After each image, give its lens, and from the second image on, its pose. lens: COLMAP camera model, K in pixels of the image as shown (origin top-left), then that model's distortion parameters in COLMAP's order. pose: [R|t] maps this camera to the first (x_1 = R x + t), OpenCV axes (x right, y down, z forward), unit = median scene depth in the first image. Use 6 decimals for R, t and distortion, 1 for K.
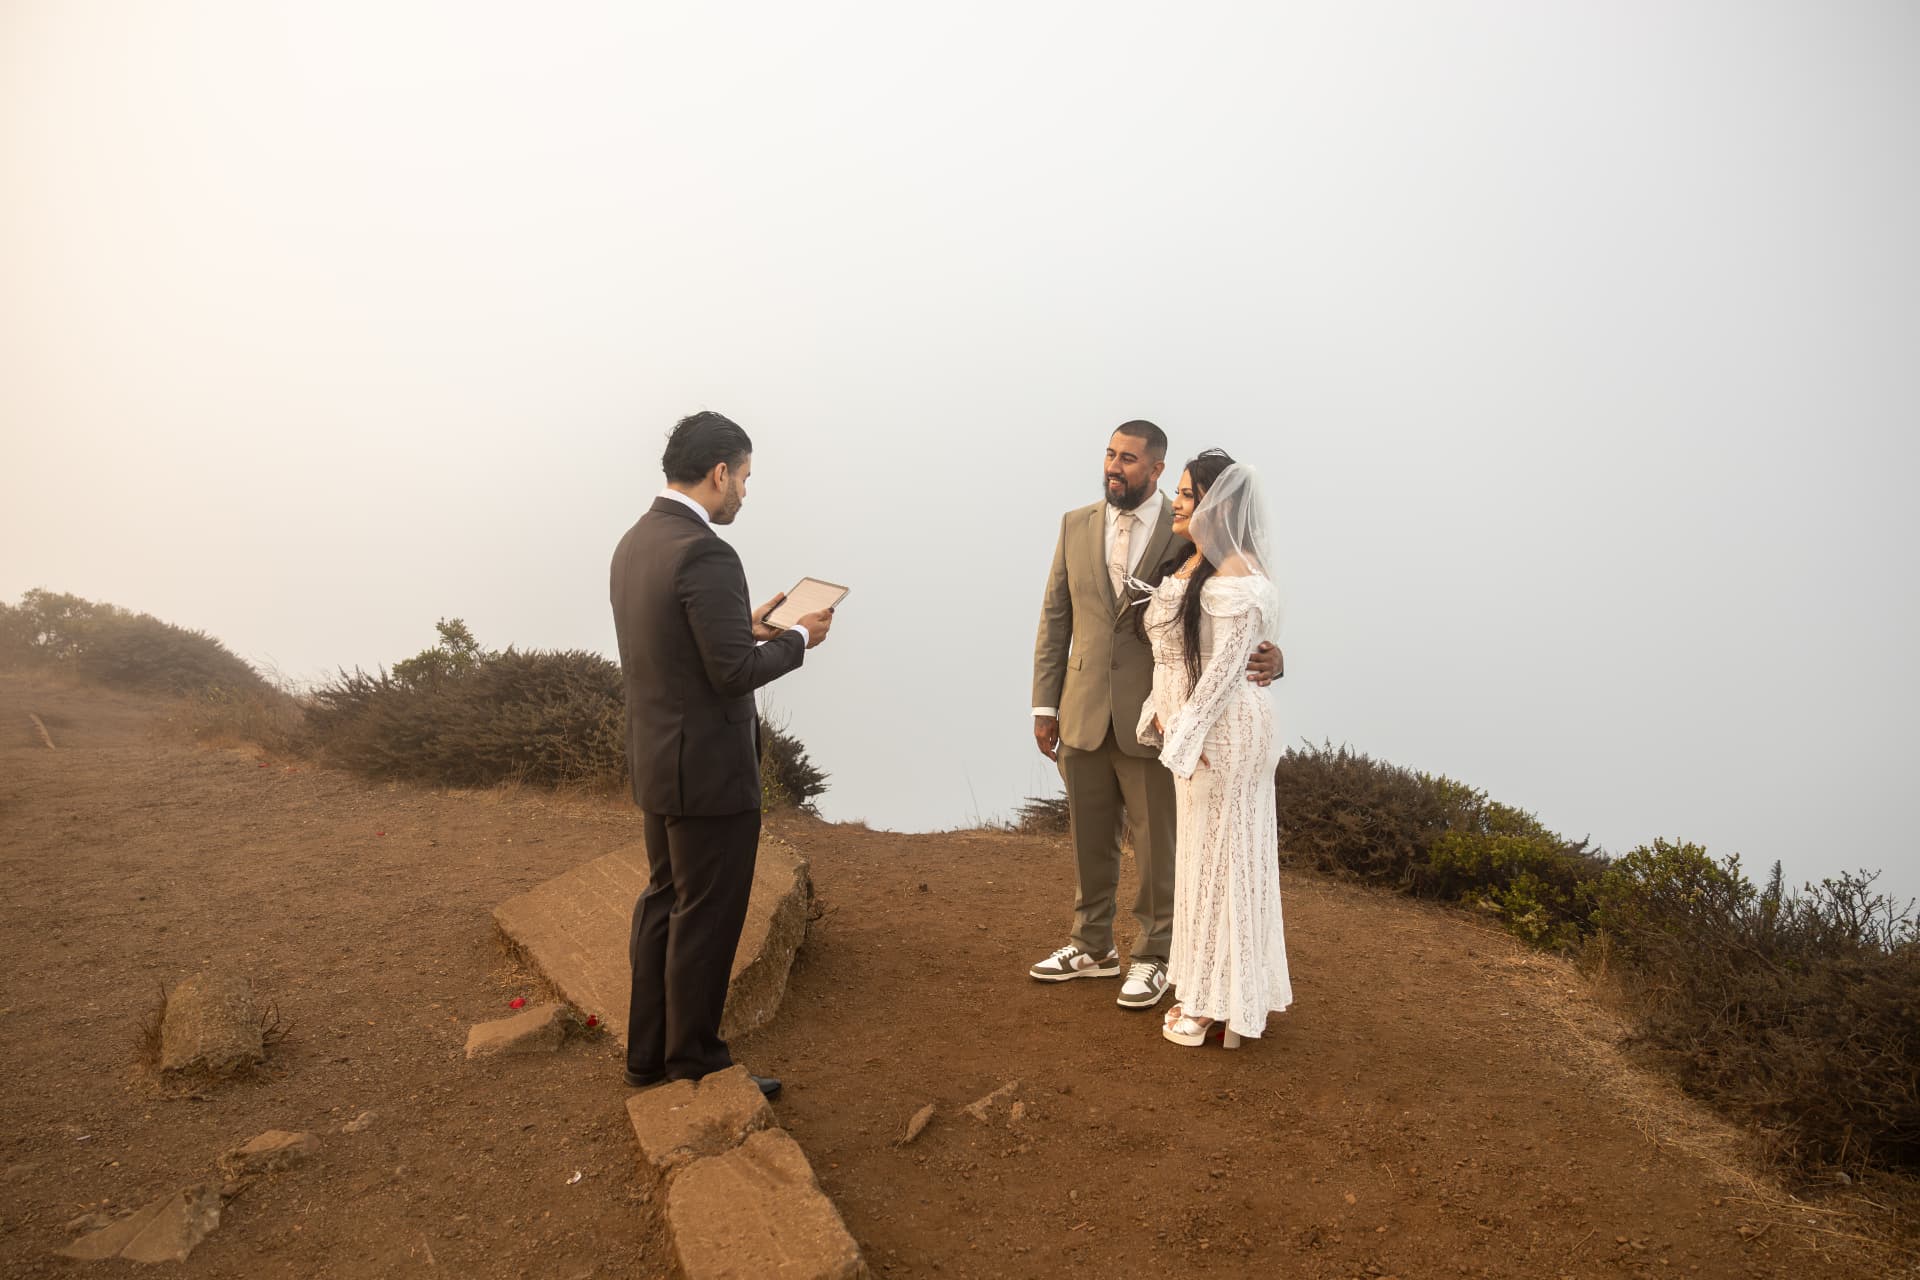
lens RADIAL K [[1273.1, 0, 960.0], [0, 1273.1, 640.0], [0, 0, 1]] dist [-0.002601, 0.003139]
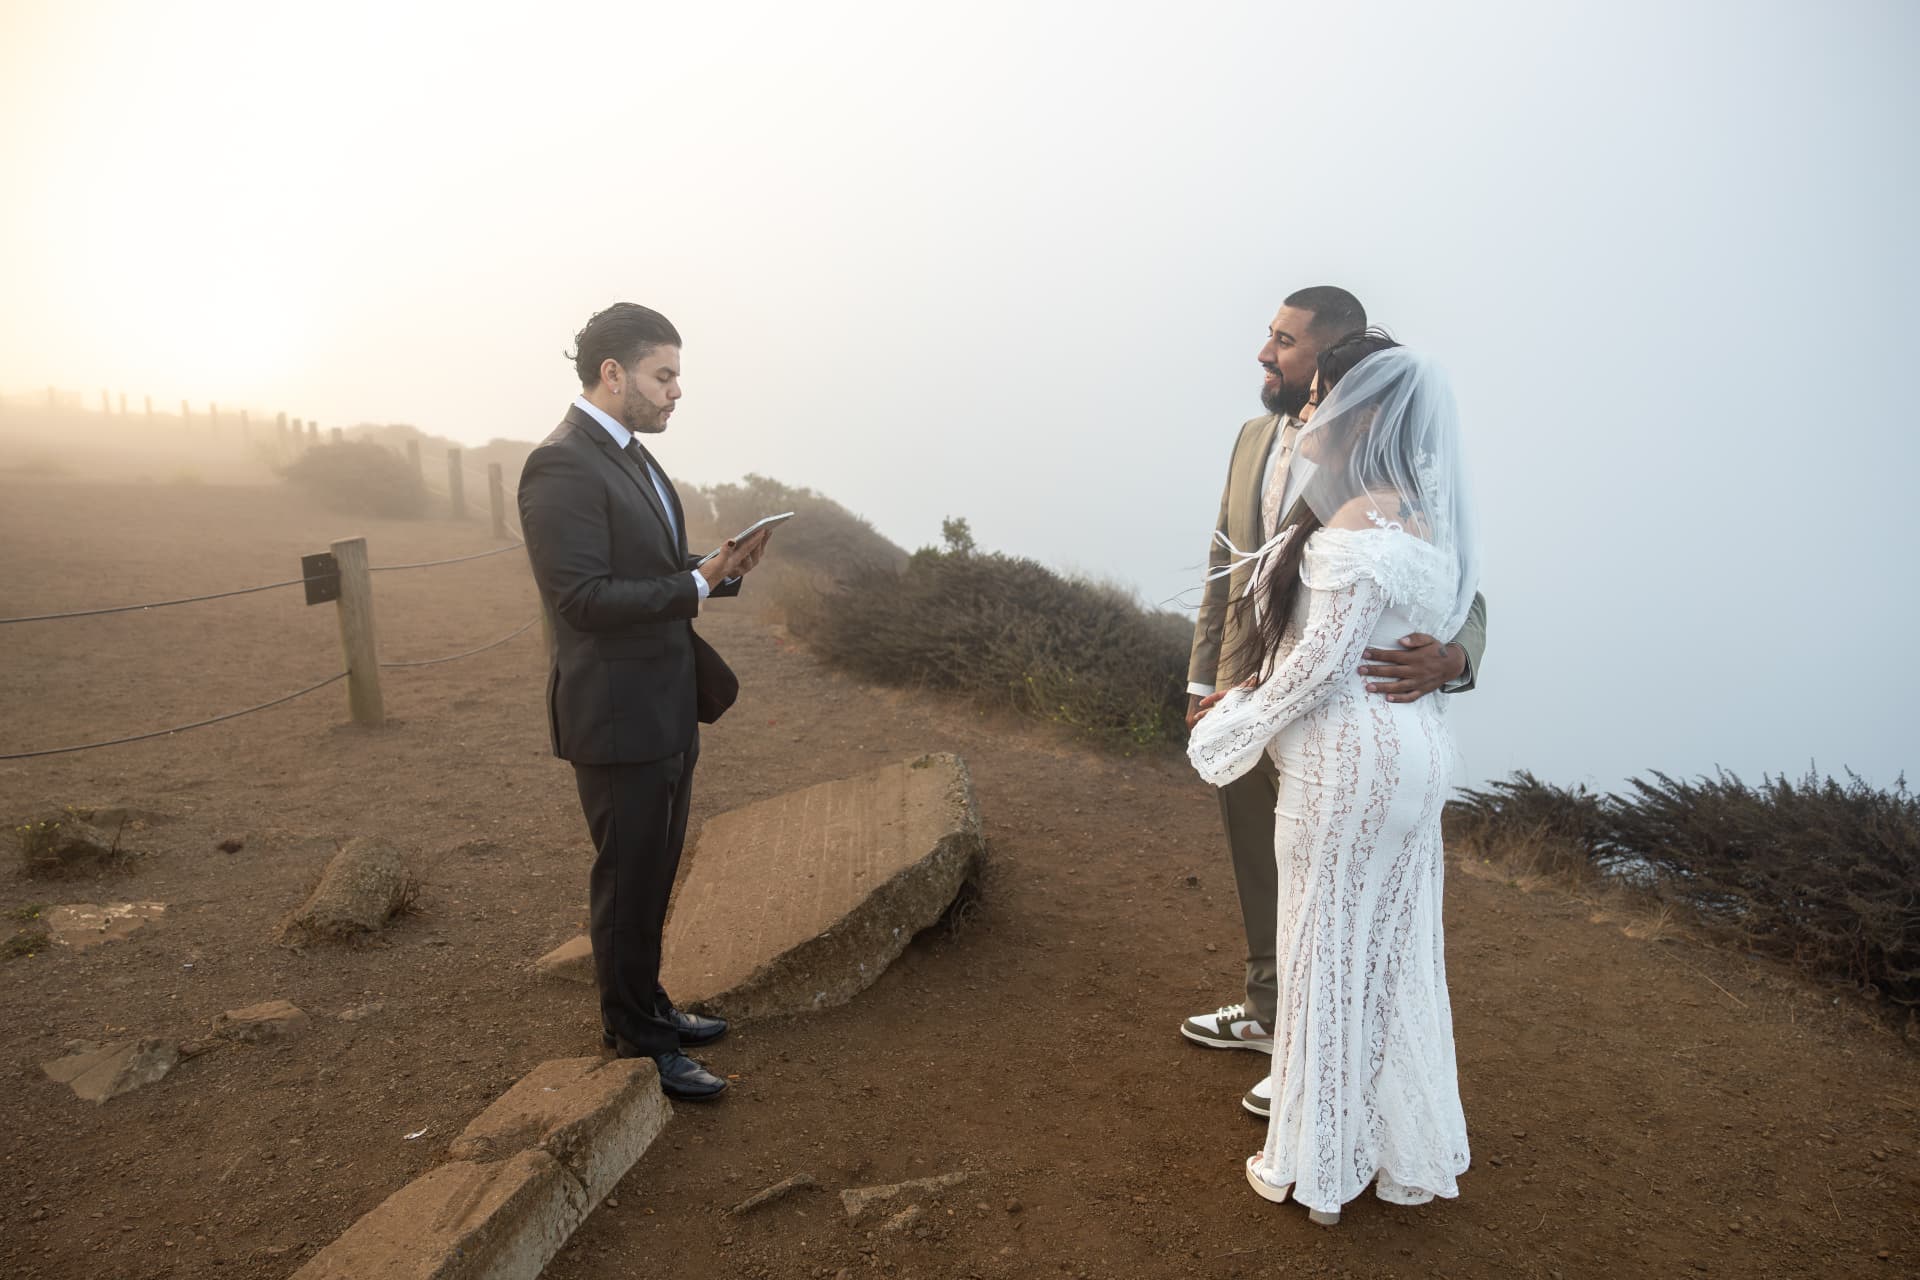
lens RADIAL K [[1273.1, 0, 960.0], [0, 1273.1, 640.0], [0, 0, 1]] dist [-0.002601, 0.003139]
pose [[0.836398, 0.101102, -0.538718, 0.333131], [-0.057892, 0.993639, 0.096596, -0.036713], [0.545057, -0.049605, 0.836930, 0.294573]]
